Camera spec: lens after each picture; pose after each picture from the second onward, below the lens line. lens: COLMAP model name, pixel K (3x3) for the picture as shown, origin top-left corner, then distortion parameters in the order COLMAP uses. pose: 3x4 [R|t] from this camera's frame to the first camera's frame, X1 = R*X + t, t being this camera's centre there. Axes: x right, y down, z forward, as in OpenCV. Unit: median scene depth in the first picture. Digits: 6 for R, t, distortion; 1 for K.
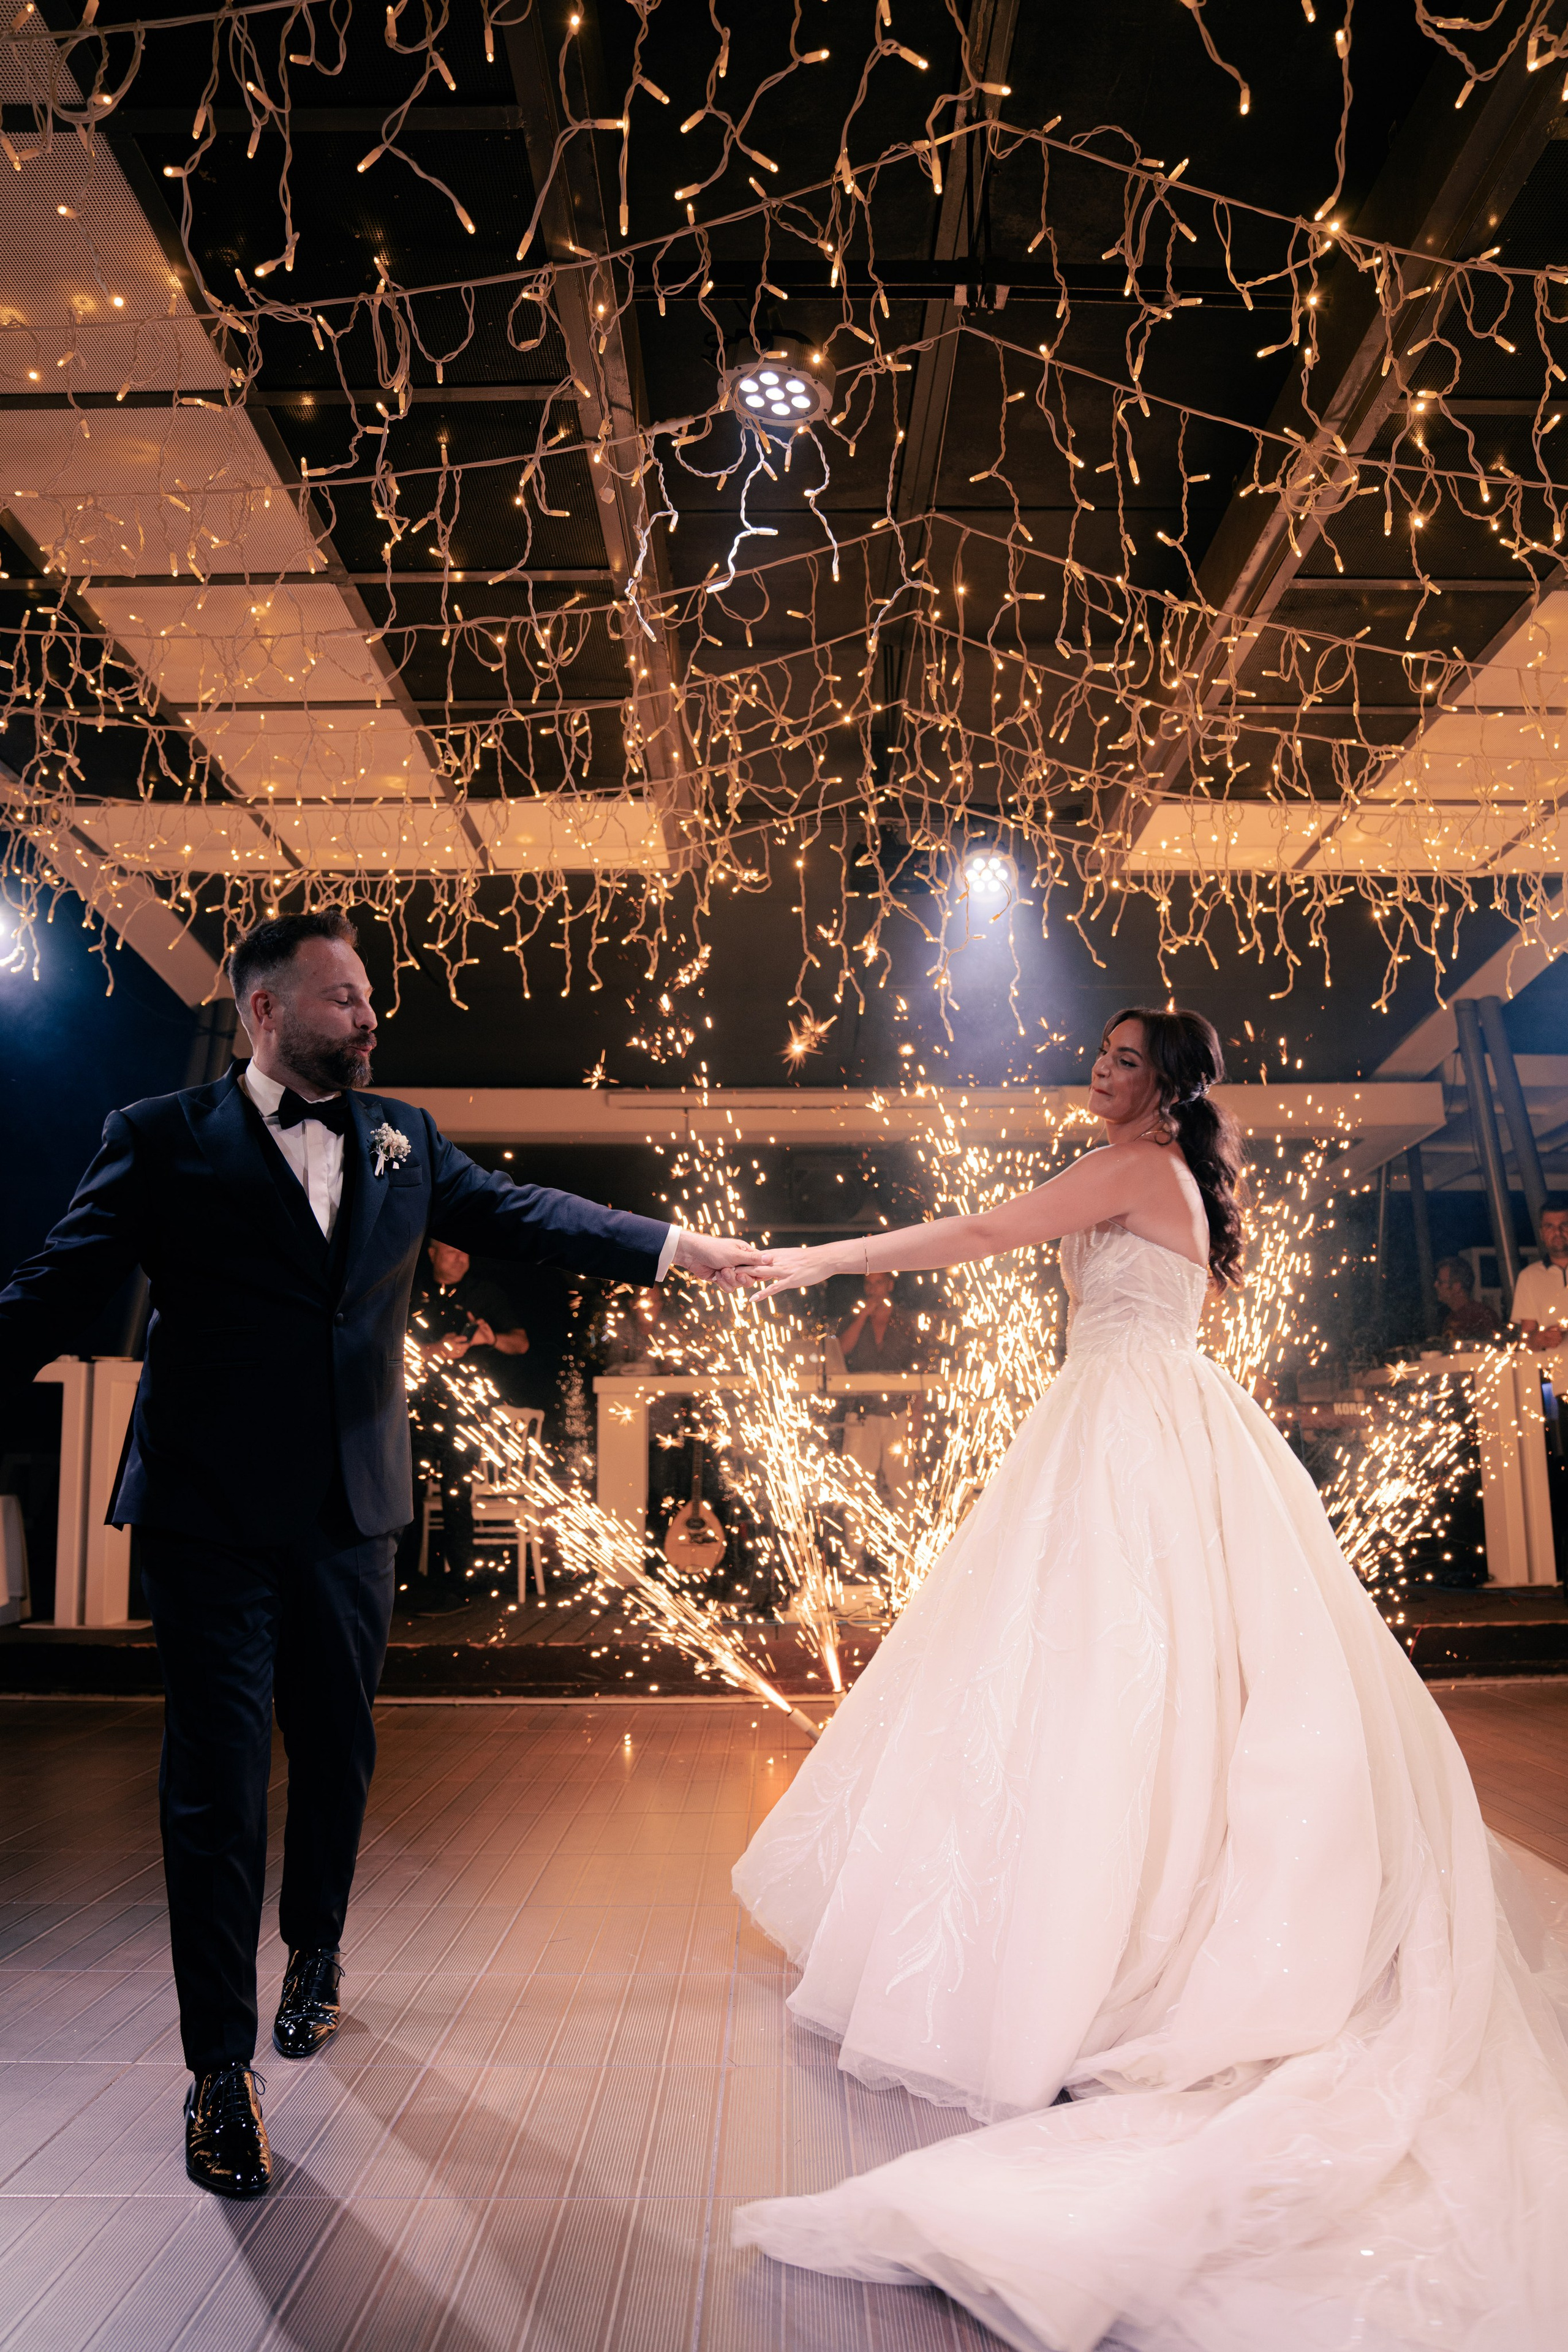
lens RADIAL K [[1635.4, 0, 786.4], [0, 1635.4, 1180.3], [0, 0, 1]] dist [-0.120198, 0.086545]
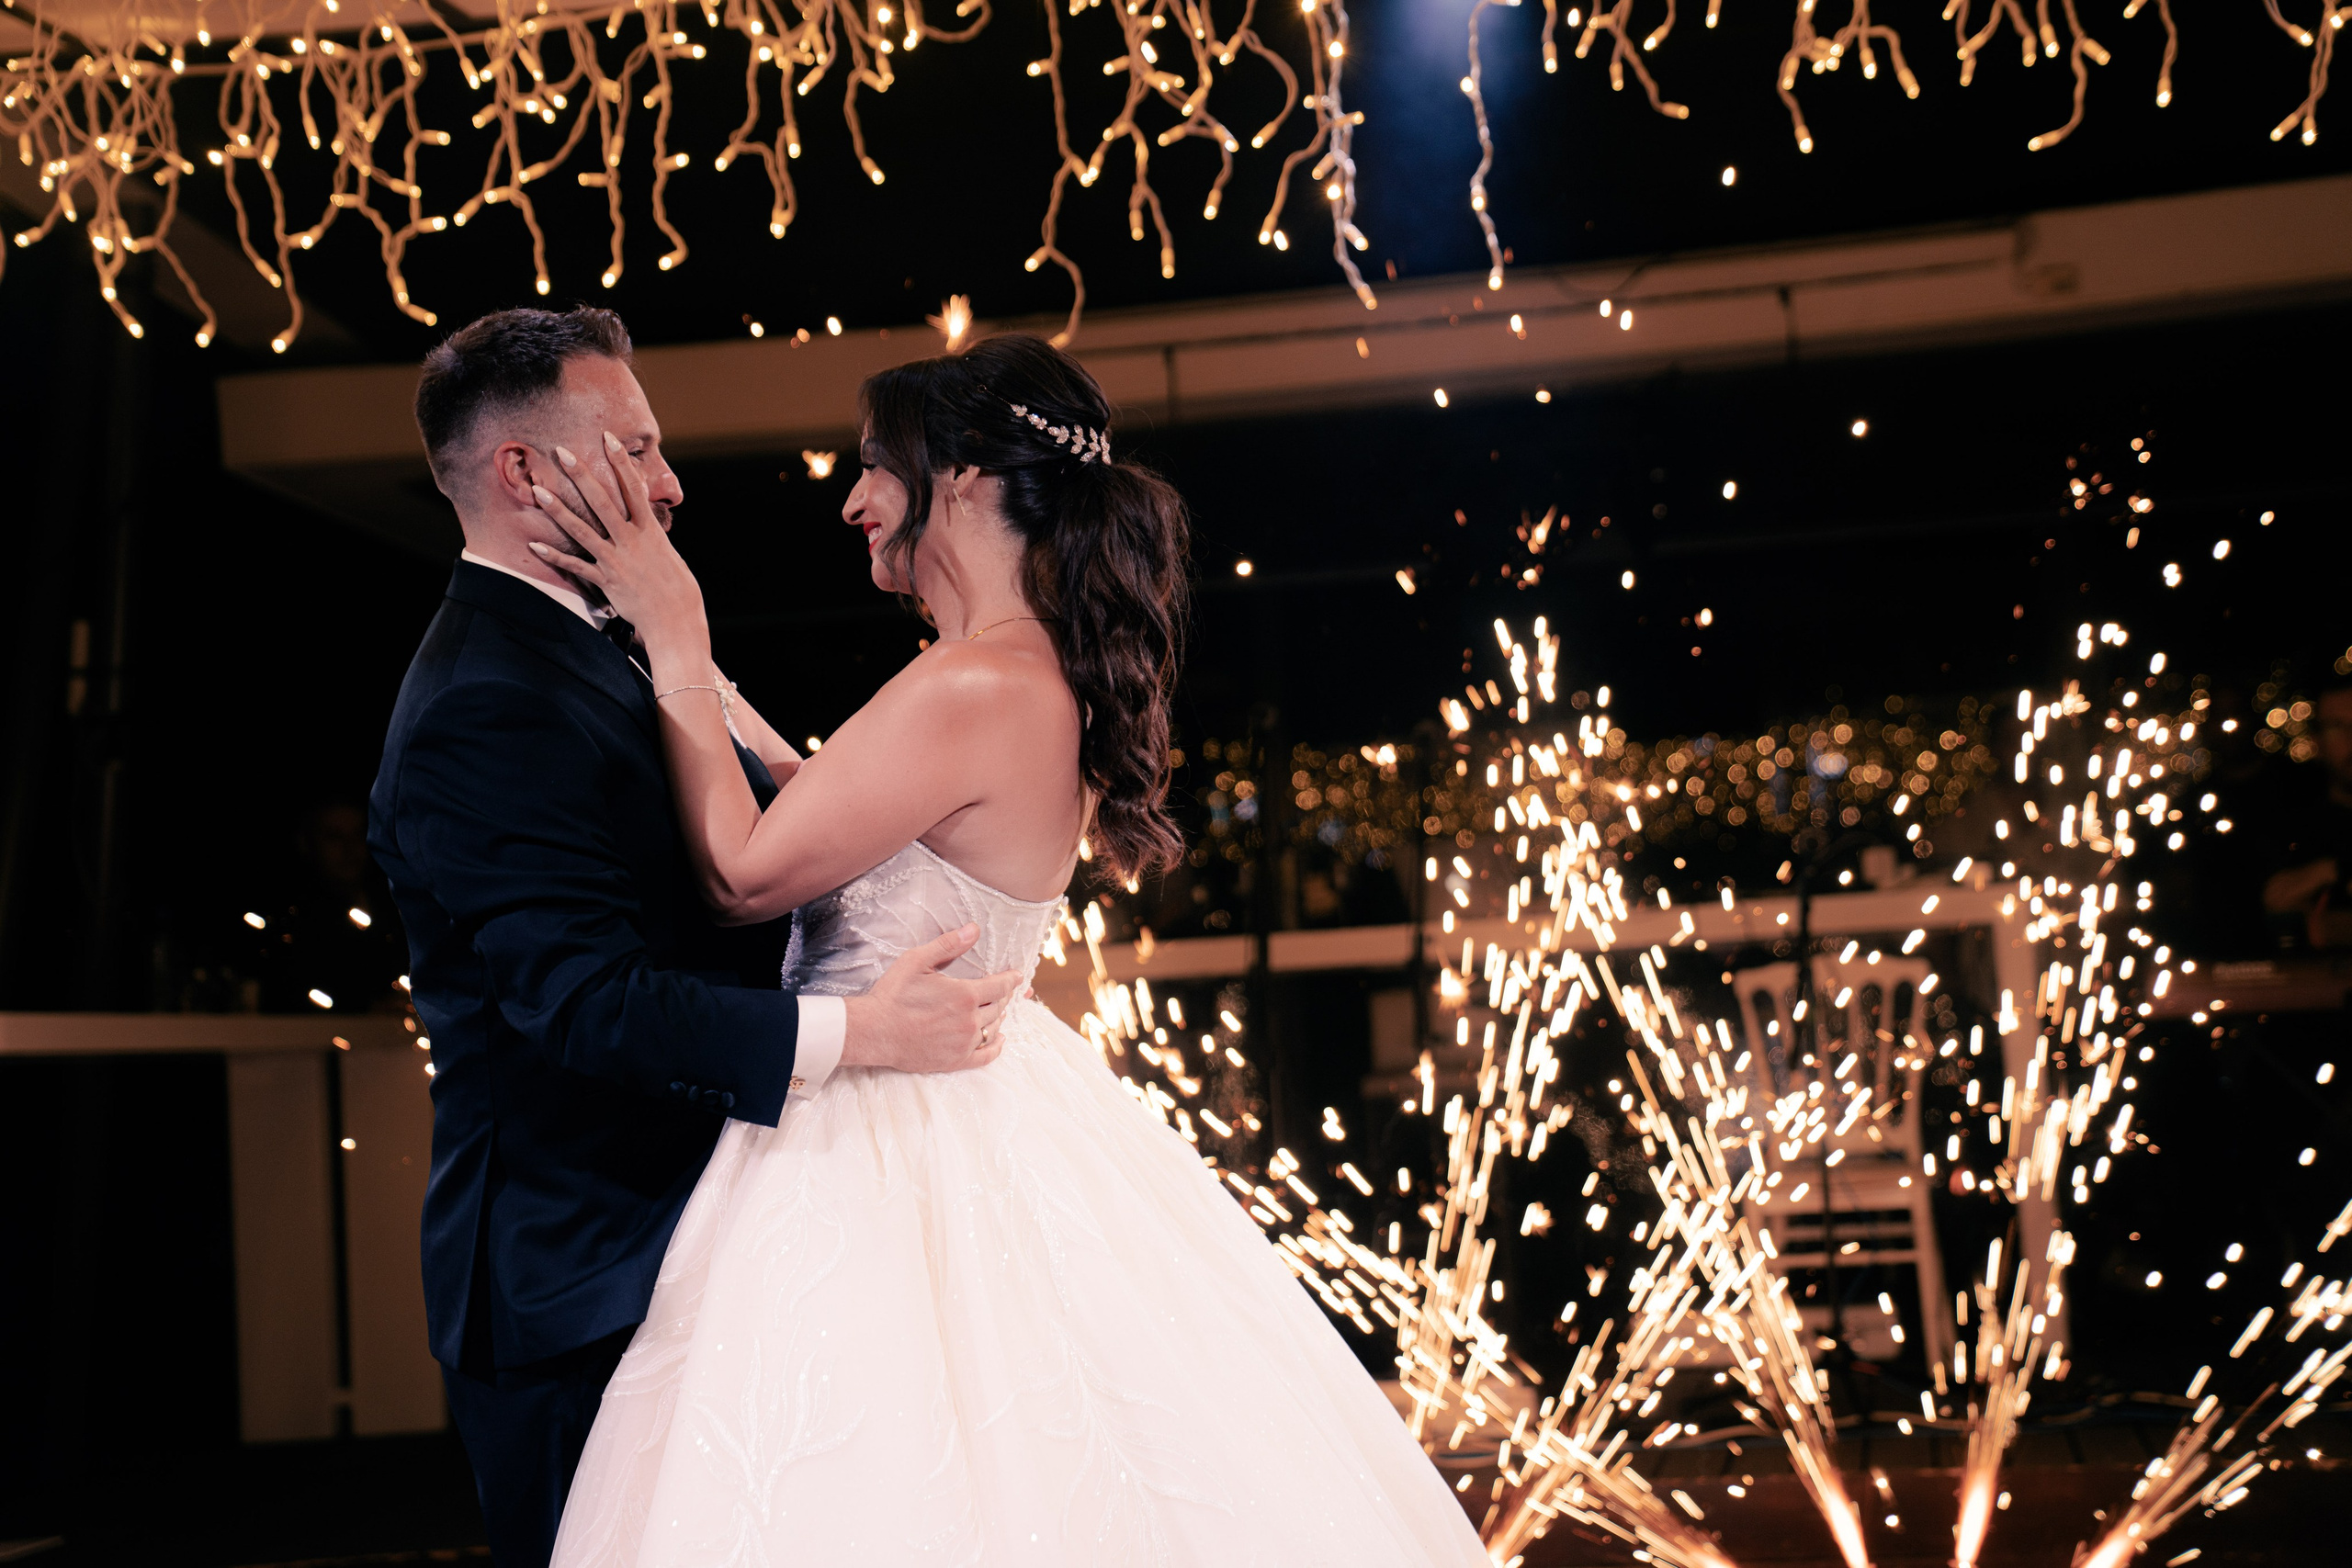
lens RADIAL K [[4157.5, 0, 1164.6], [0, 4157.5, 793.8], [0, 0, 1]] dist [0.363573, 0.000000]
pose [[0.981839, -0.067843, -0.177169, 0.362342], [0.086308, 0.991369, 0.098684, -0.097745], [0.168944, -0.112183, 0.979220, -0.396937]]
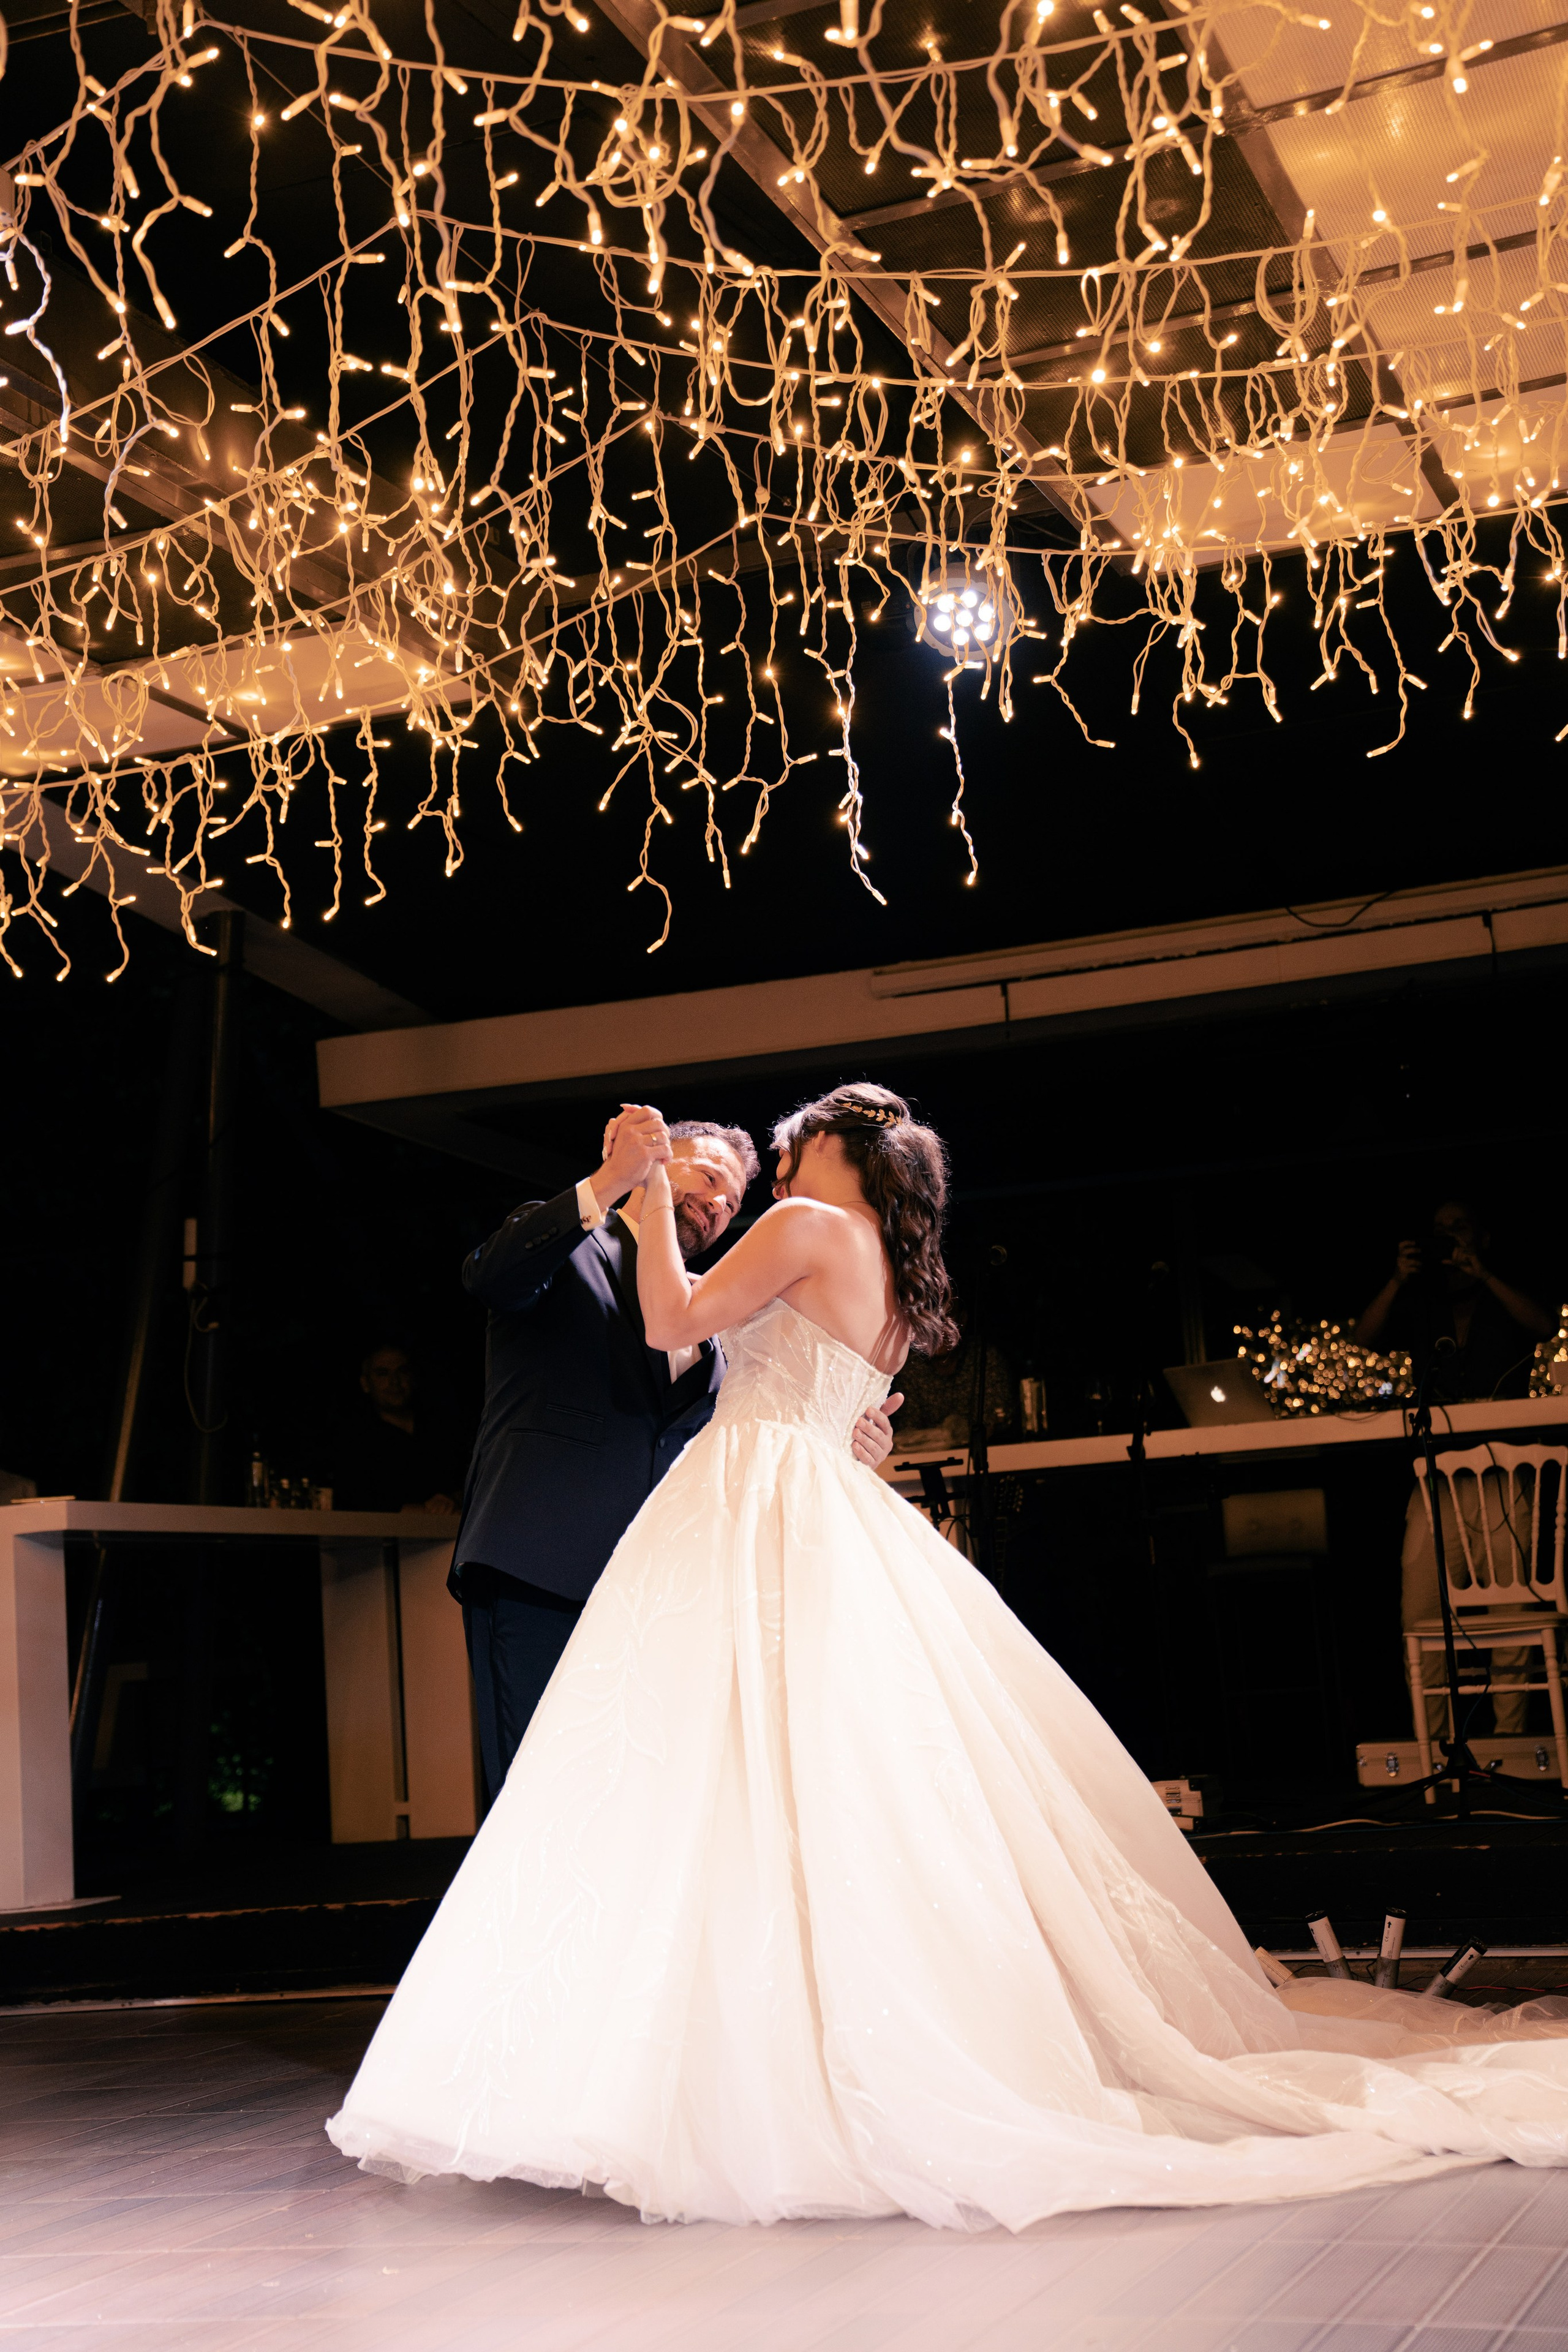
lens RADIAL K [[3286.5, 0, 764.3], [0, 3286.5, 1168.7], [0, 0, 1]] dist [0.189244, 0.000000]
pose [[0.928441, -0.110694, -0.354605, 0.715980], [0.121924, 0.992495, 0.009407, -0.000460], [0.350902, -0.051969, 0.934969, -0.325845]]
